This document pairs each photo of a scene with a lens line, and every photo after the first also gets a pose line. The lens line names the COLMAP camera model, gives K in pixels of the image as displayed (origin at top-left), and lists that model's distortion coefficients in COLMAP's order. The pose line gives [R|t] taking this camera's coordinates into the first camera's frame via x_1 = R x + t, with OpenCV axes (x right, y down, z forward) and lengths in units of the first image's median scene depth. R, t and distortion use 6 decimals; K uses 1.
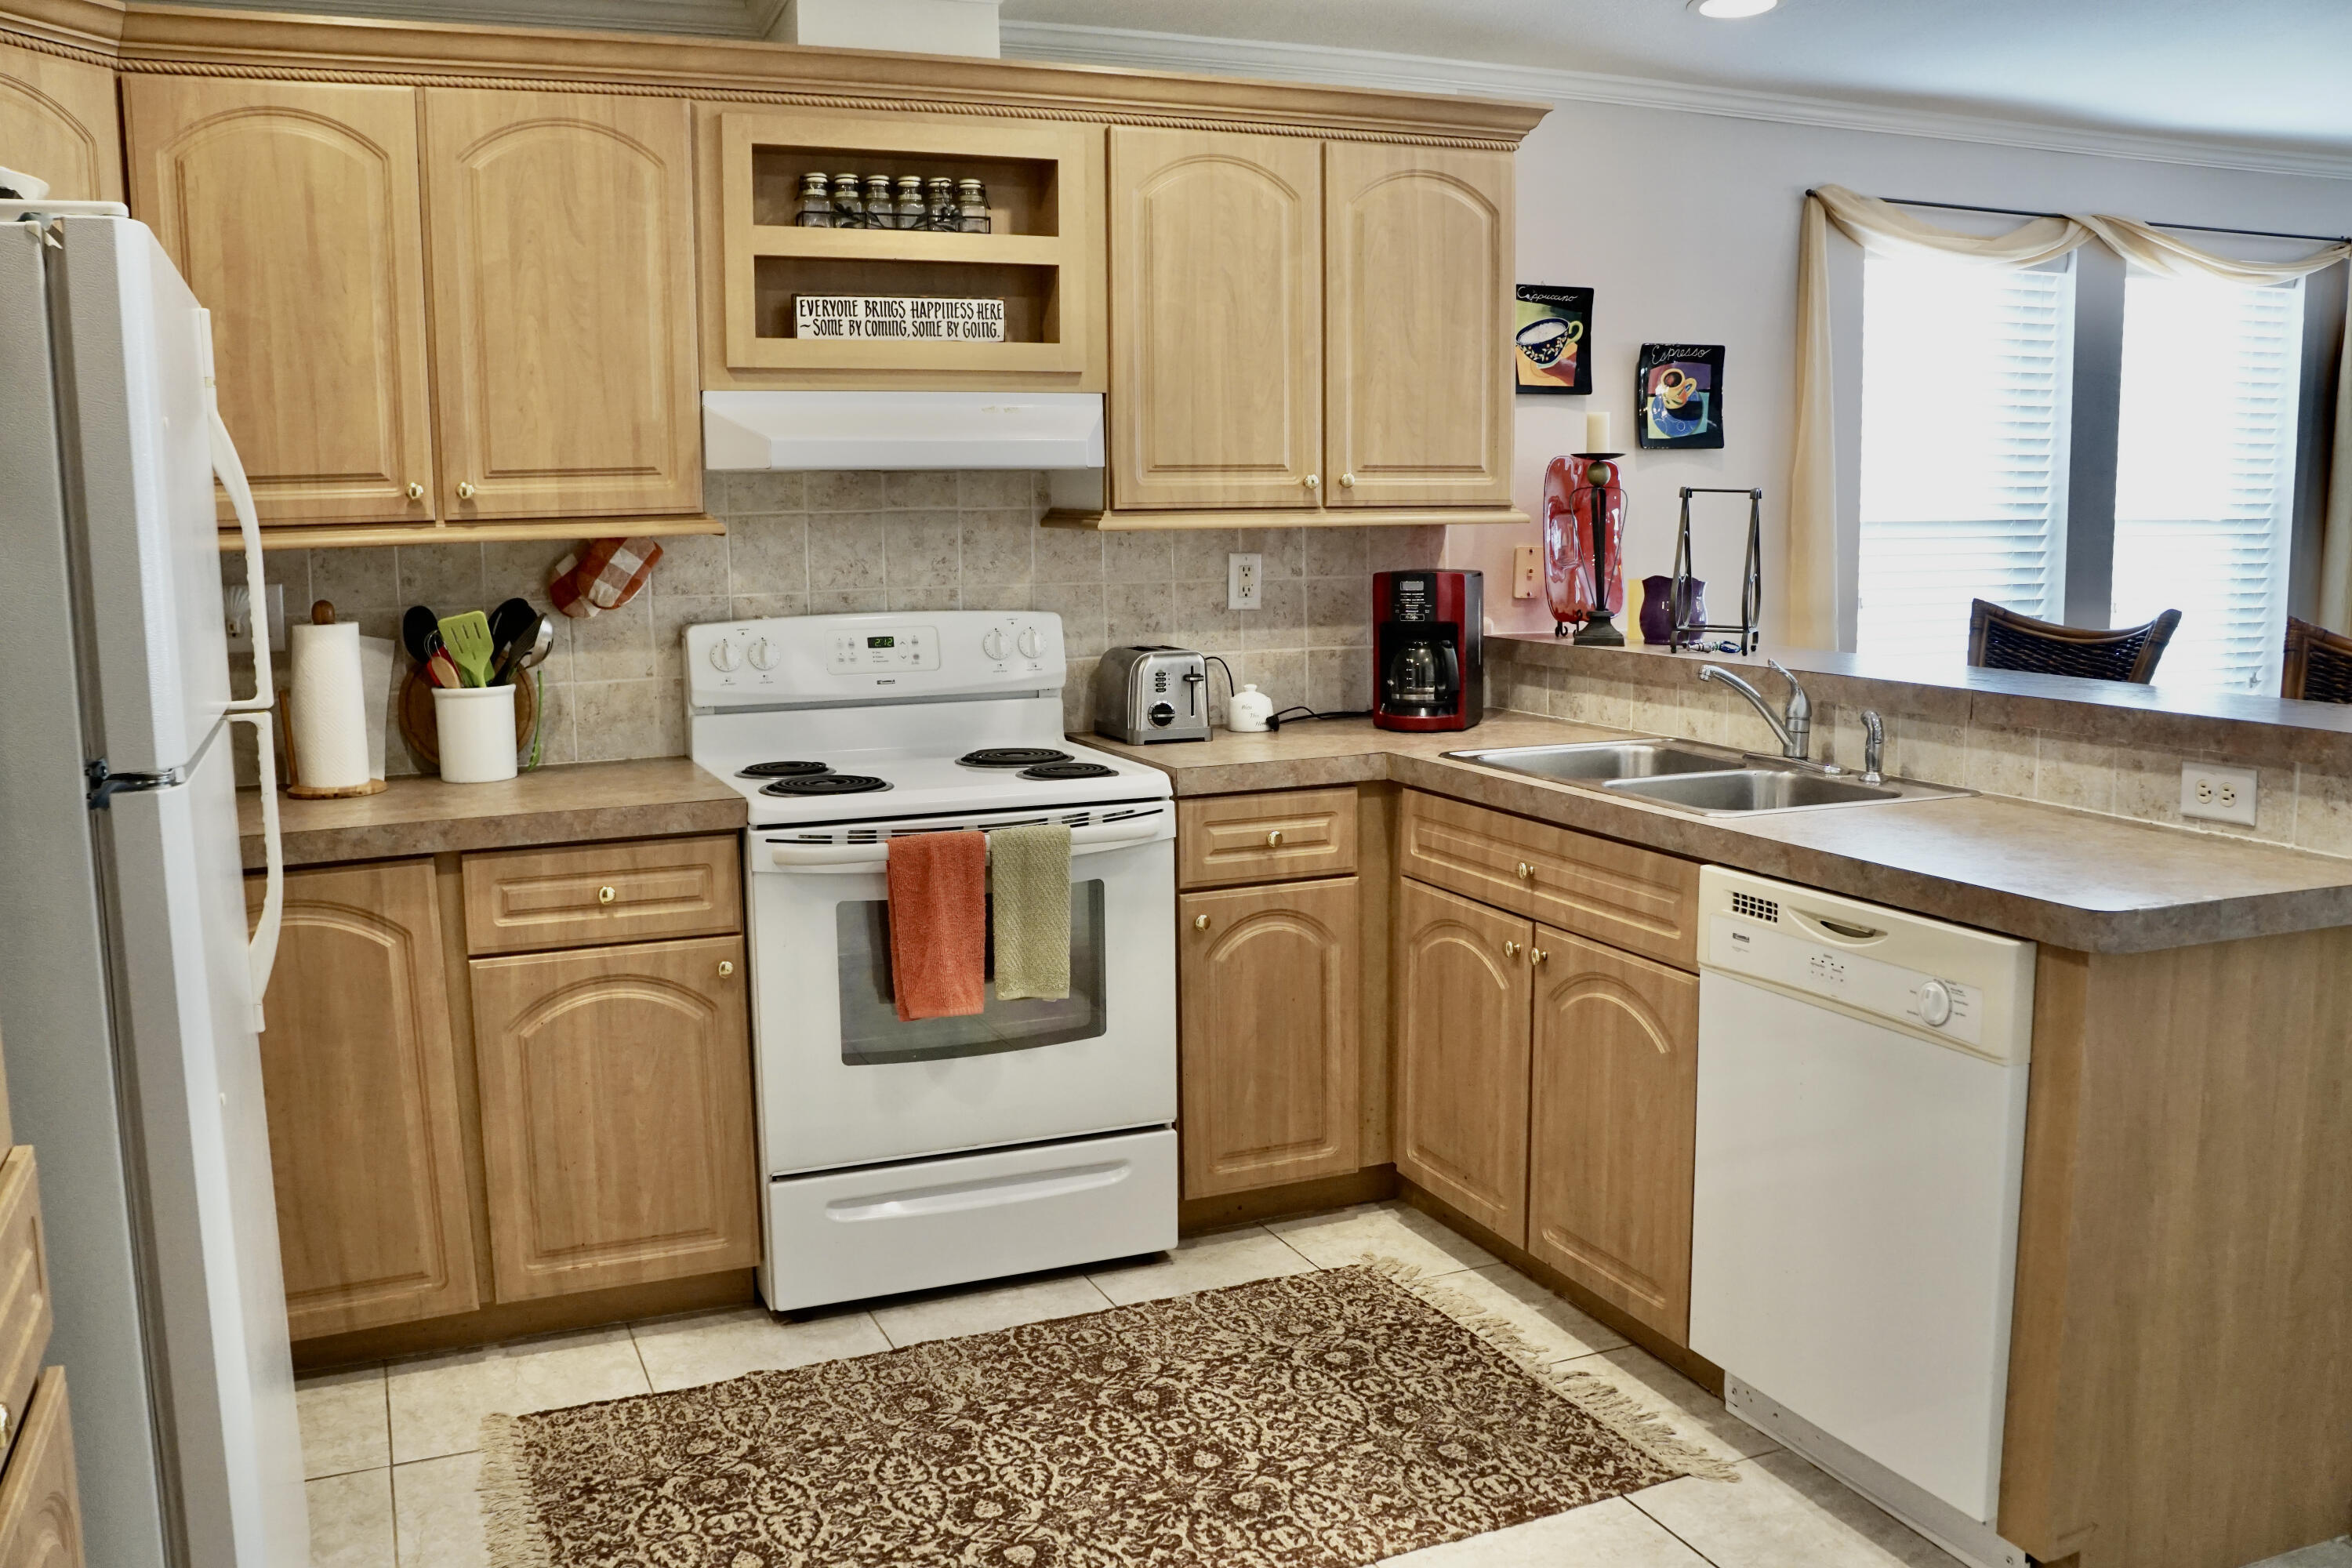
lens RADIAL K [[1957.7, 0, 1177.9], [0, 1957.7, 773.3], [0, 0, 1]] dist [-0.161499, 0.141541]
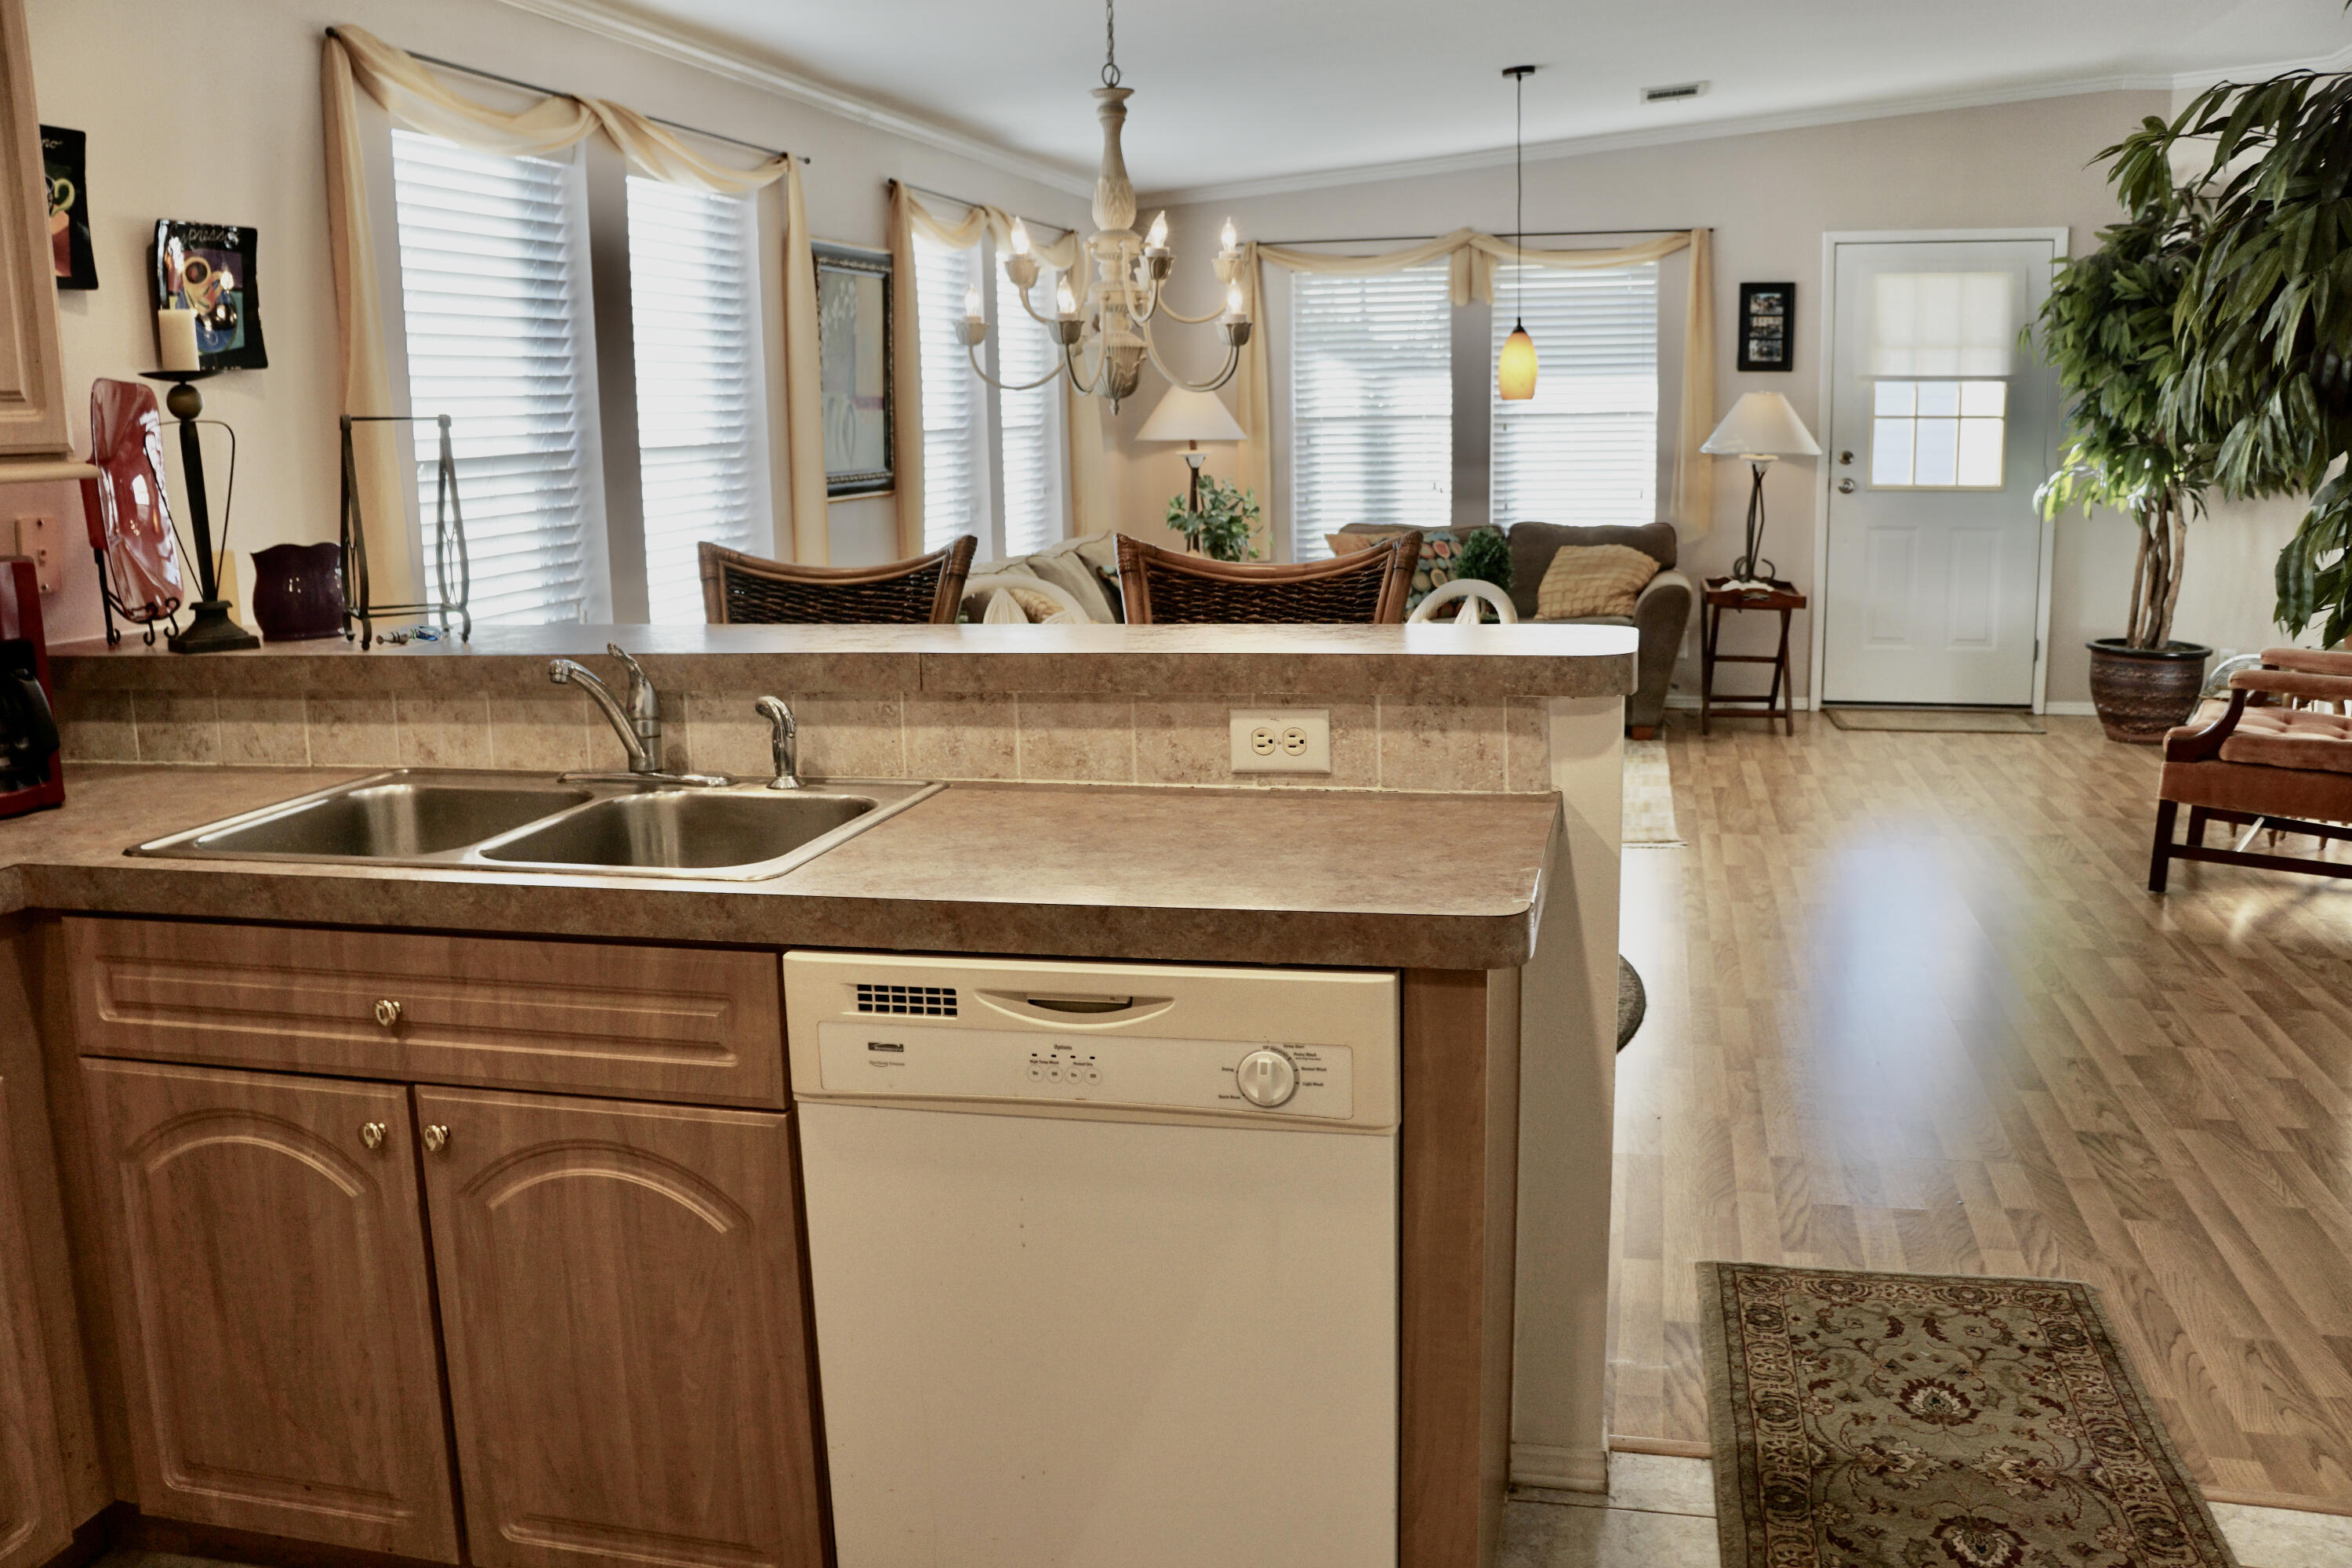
lens RADIAL K [[1957.7, 0, 1177.9], [0, 1957.7, 773.3], [0, 0, 1]] dist [-0.161499, 0.141541]
pose [[0.598580, -0.149083, 0.787068, -0.146647], [0.128502, 0.987676, 0.089353, -0.049459], [-0.790689, 0.047655, 0.610360, 0.404607]]
